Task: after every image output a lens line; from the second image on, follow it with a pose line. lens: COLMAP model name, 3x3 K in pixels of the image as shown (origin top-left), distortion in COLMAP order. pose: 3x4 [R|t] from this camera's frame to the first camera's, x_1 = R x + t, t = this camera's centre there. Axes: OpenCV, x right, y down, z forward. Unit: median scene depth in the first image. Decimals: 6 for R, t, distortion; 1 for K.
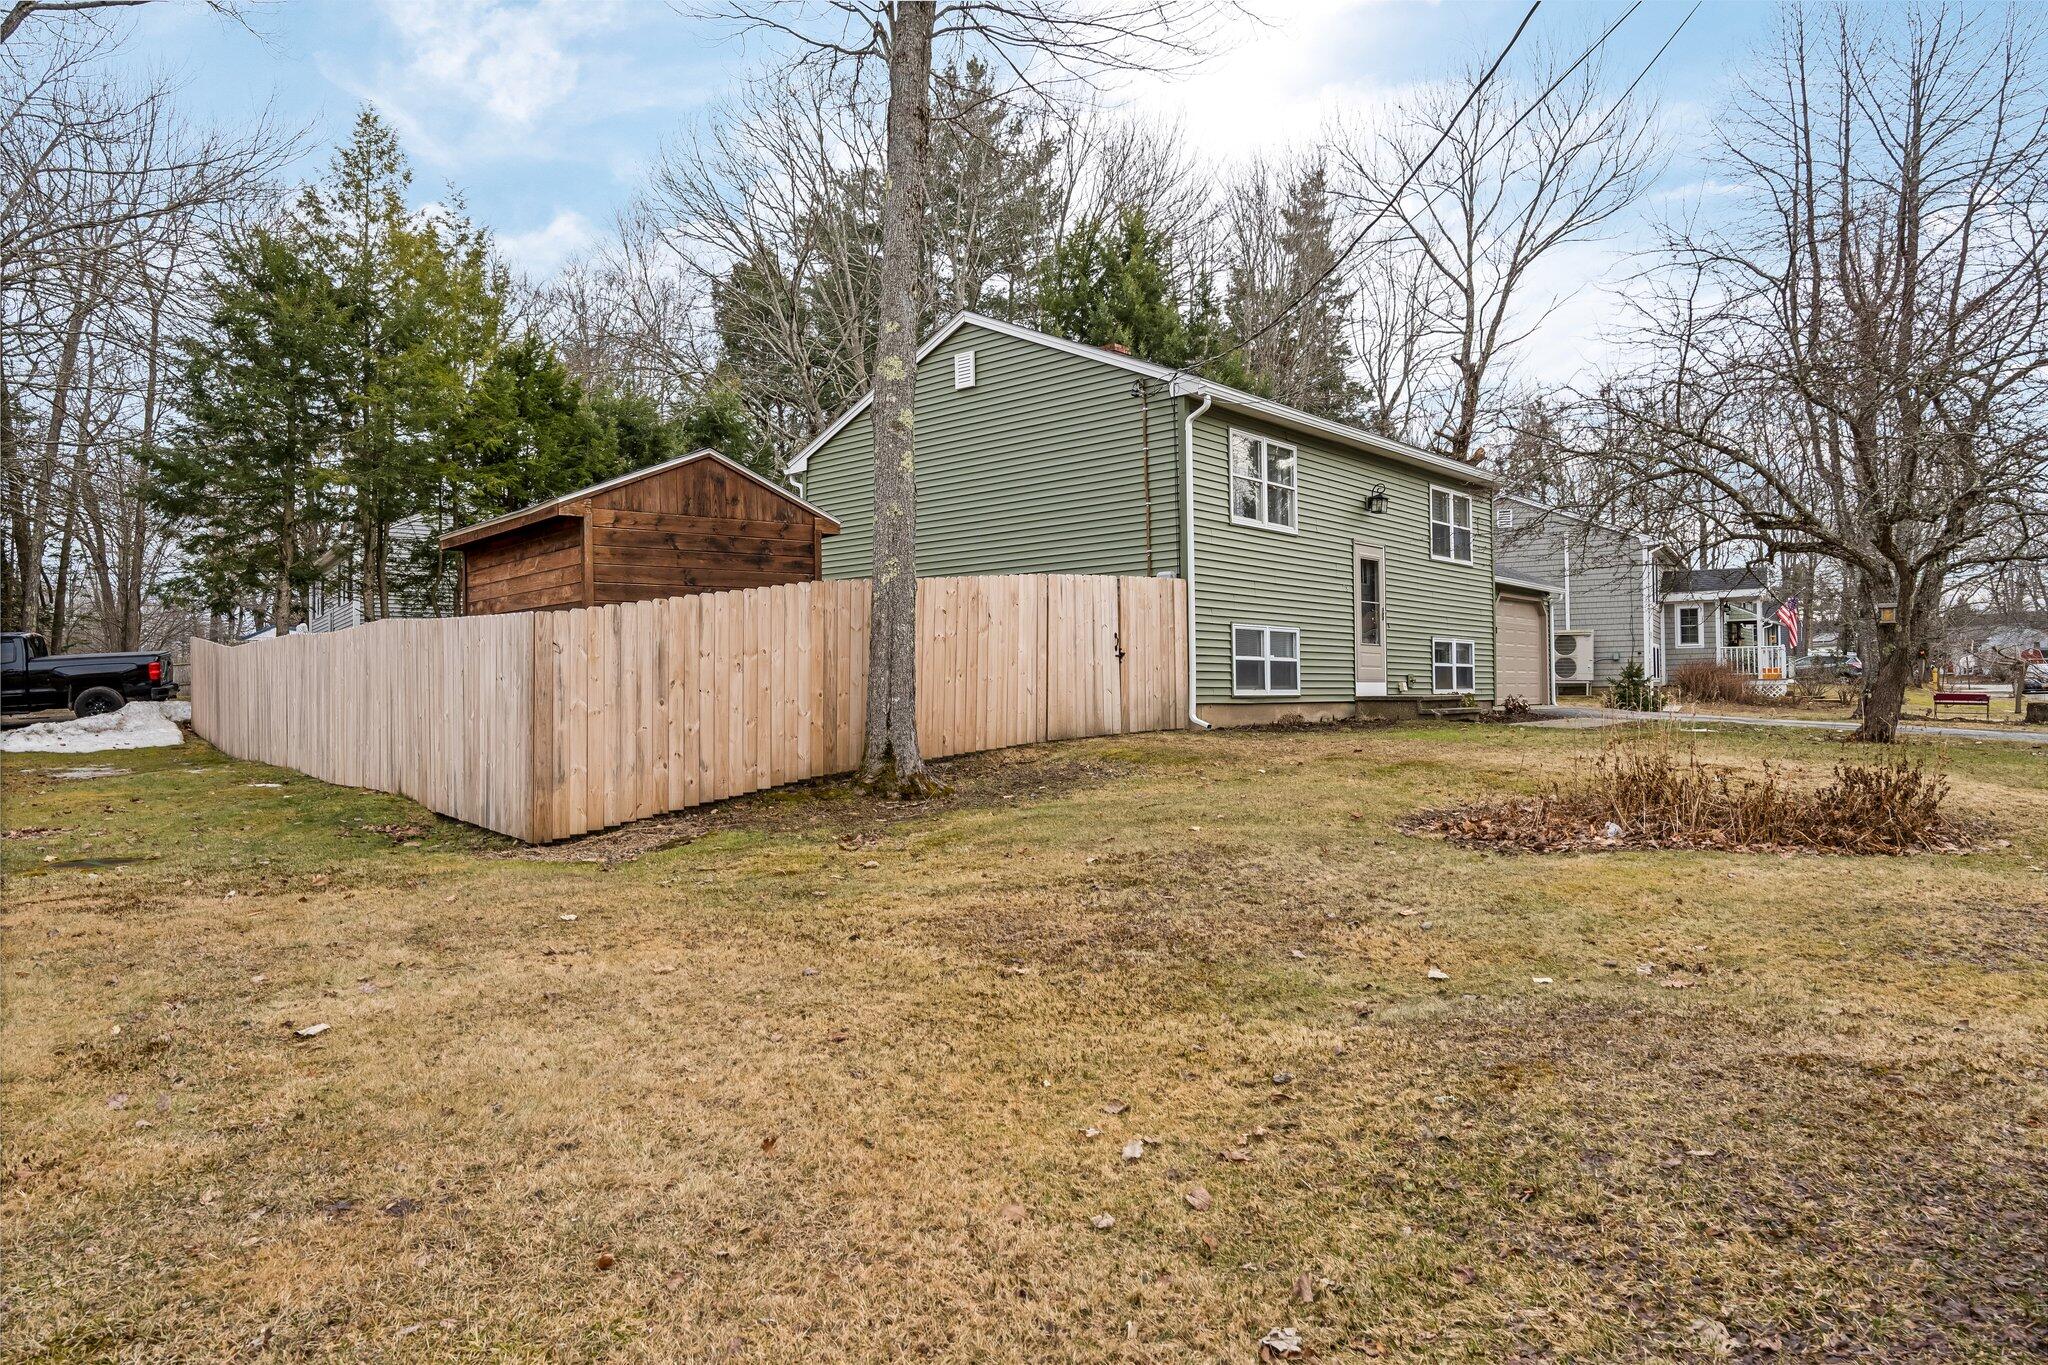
lens RADIAL K [[1313.2, 0, 1024.0], [0, 1313.2, 682.5], [0, 0, 1]] dist [-0.004628, 0.002334]
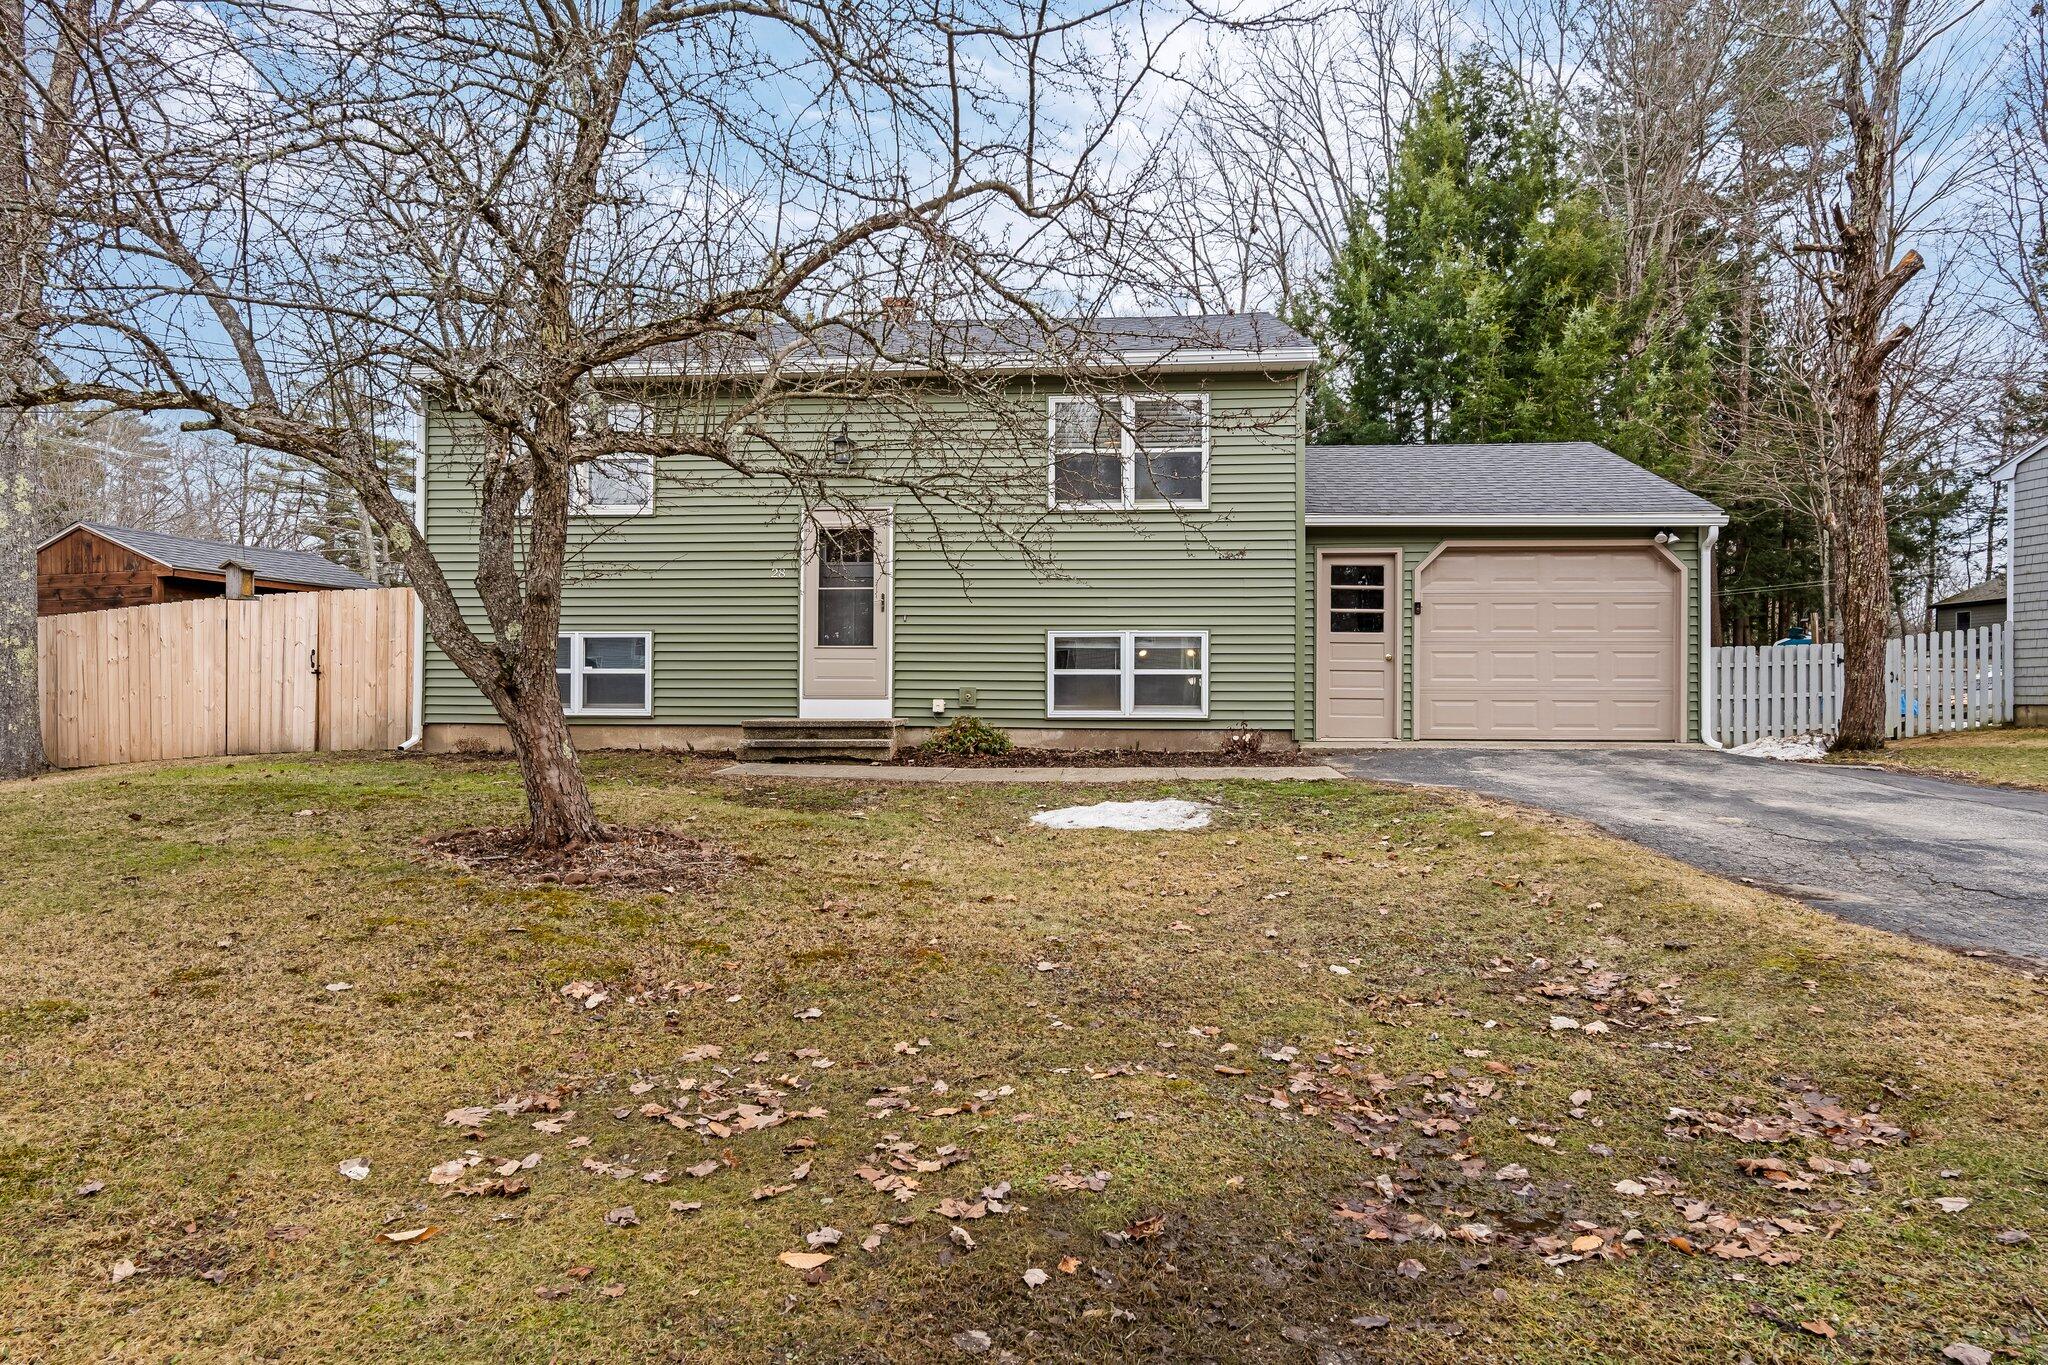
lens RADIAL K [[1179.9, 0, 1024.0], [0, 1179.9, 682.5], [0, 0, 1]] dist [0.007803, 0.001064]
pose [[0.580430, -0.010313, -0.814245, 0.857190], [-0.001057, 0.999909, -0.013418, -0.000979], [0.814310, 0.008649, 0.580366, 0.715448]]
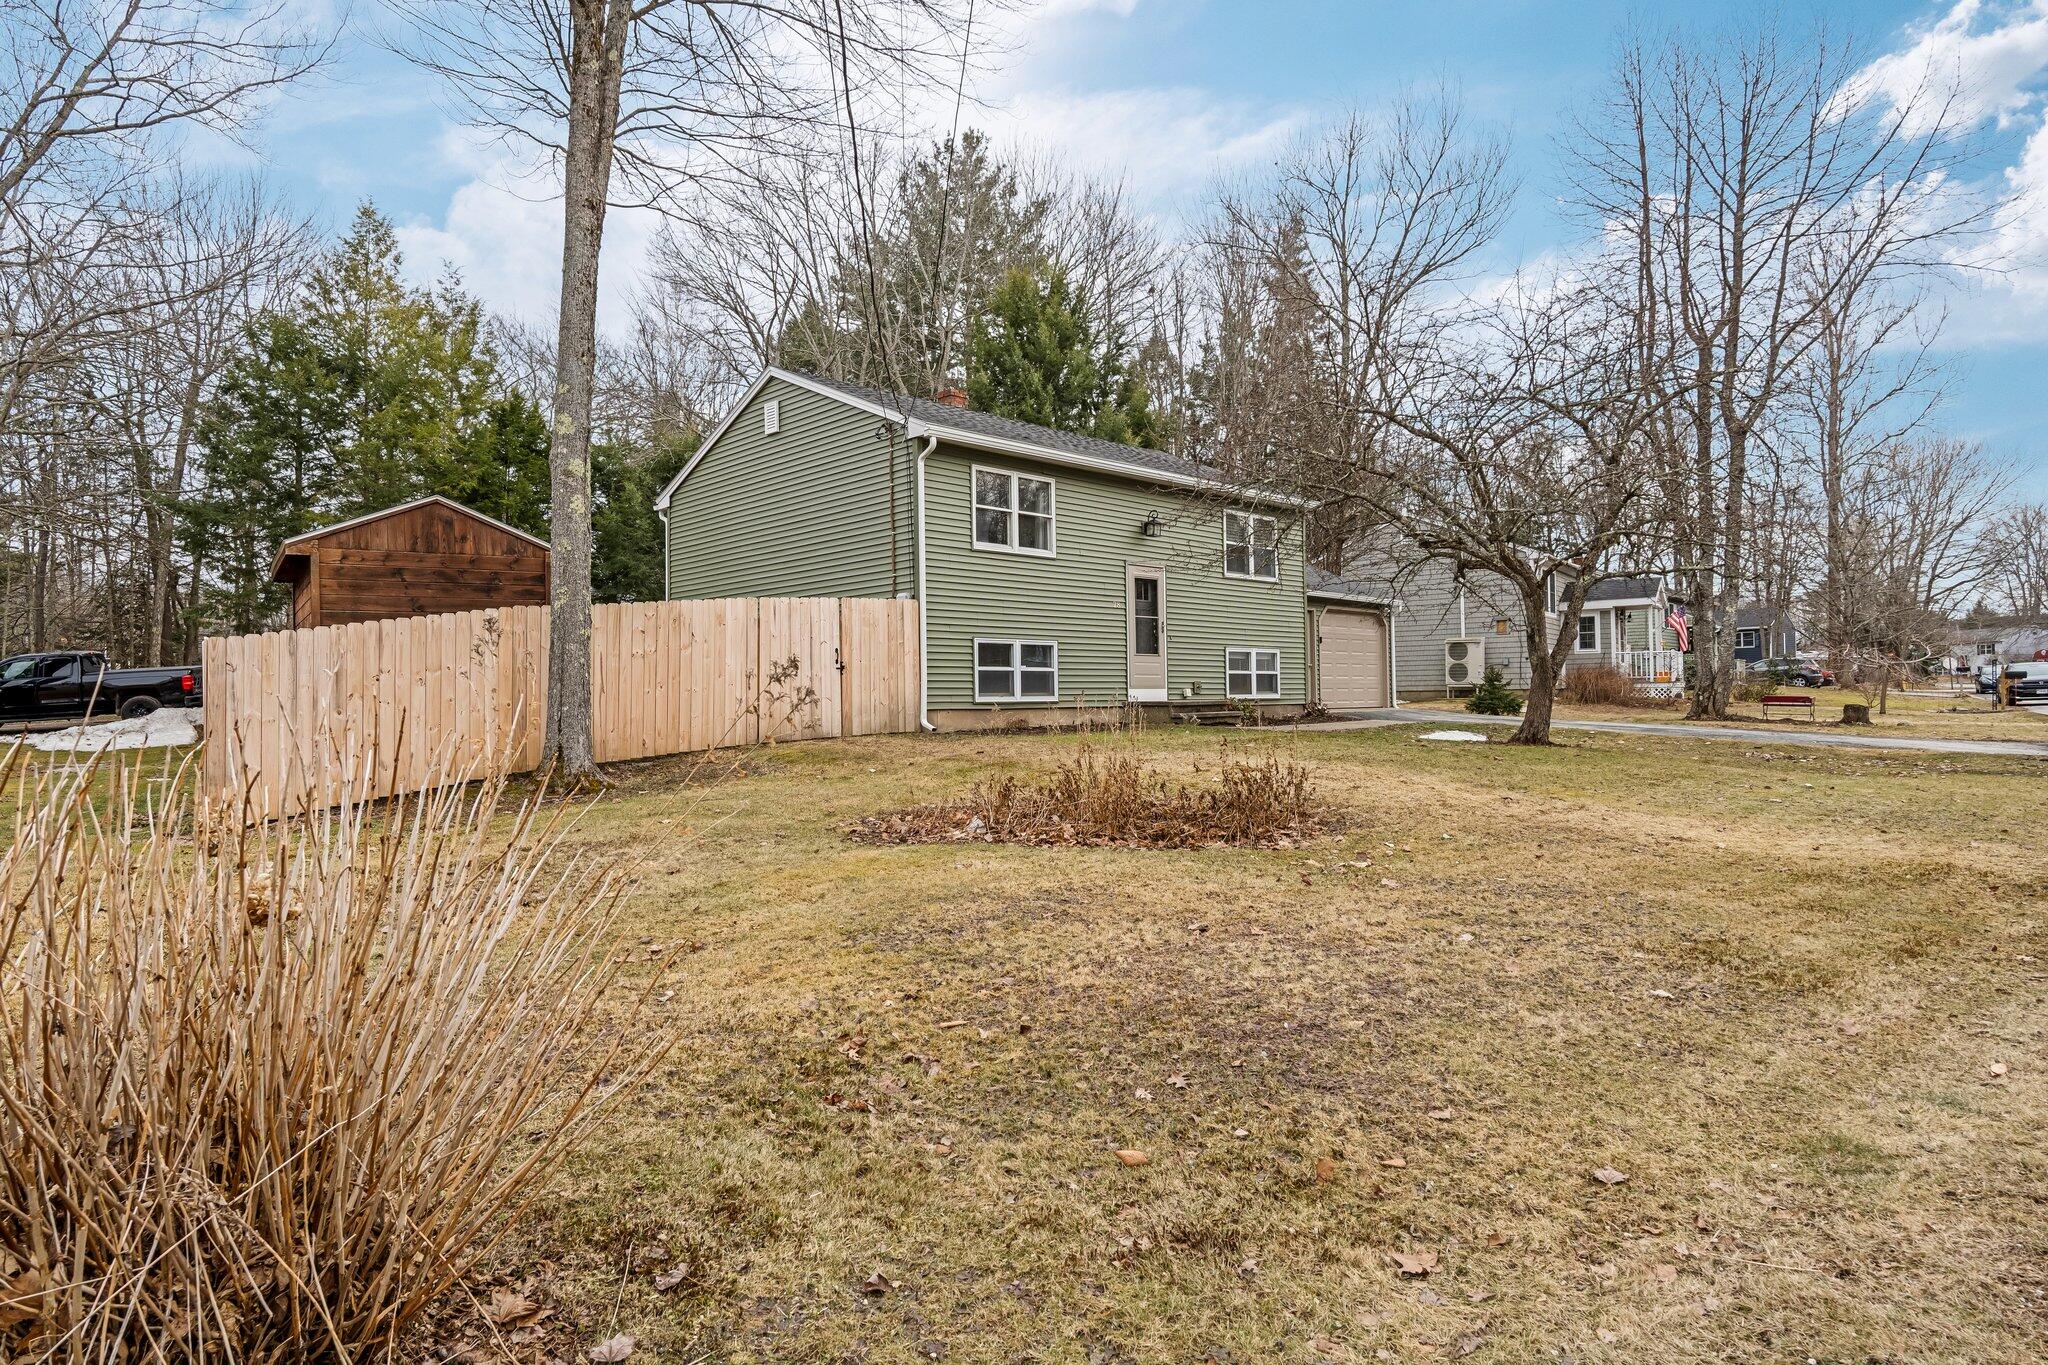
lens RADIAL K [[1182.1, 0, 1024.0], [0, 1182.1, 682.5], [0, 0, 1]] dist [0.002637, -0.000088]
pose [[0.996262, -0.004524, -0.086264, 0.249244], [0.004321, 0.999987, -0.002539, -0.003604], [0.086274, 0.002156, 0.996269, -0.006287]]
